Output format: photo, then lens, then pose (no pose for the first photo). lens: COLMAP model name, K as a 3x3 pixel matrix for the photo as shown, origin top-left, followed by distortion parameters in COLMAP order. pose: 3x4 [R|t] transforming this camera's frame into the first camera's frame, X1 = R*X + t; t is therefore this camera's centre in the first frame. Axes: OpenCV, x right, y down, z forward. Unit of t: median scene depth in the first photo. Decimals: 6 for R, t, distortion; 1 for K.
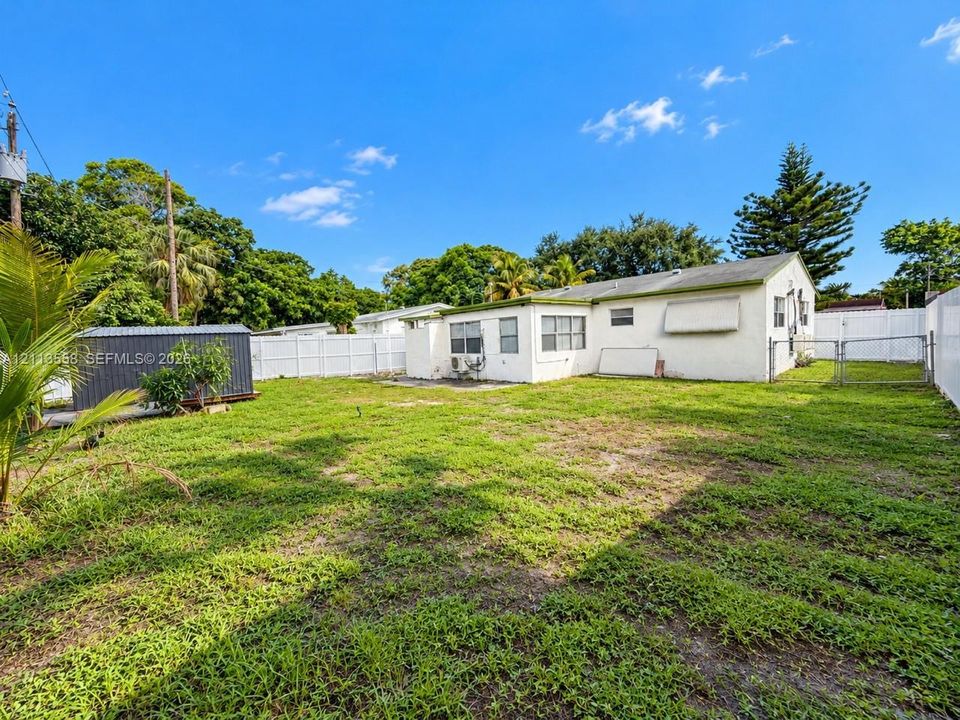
lens RADIAL K [[385.4, 0, 480.0], [0, 385.4, 360.0], [0, 0, 1]] dist [0.001440, 0.000202]
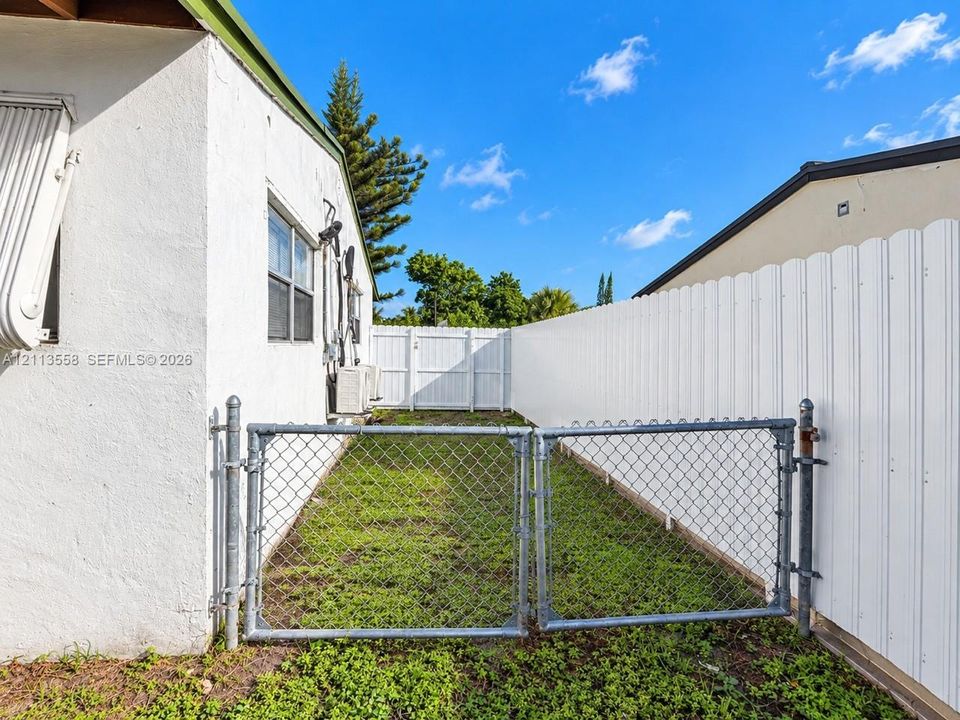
lens RADIAL K [[437.6, 0, 480.0], [0, 437.6, 360.0], [0, 0, 1]] dist [-0.094916, 0.000045]
pose [[0.538044, 0.035912, 0.842151, 0.370223], [-0.014400, 0.999338, -0.033415, -0.040932], [-0.842794, 0.005852, 0.538205, 0.456893]]
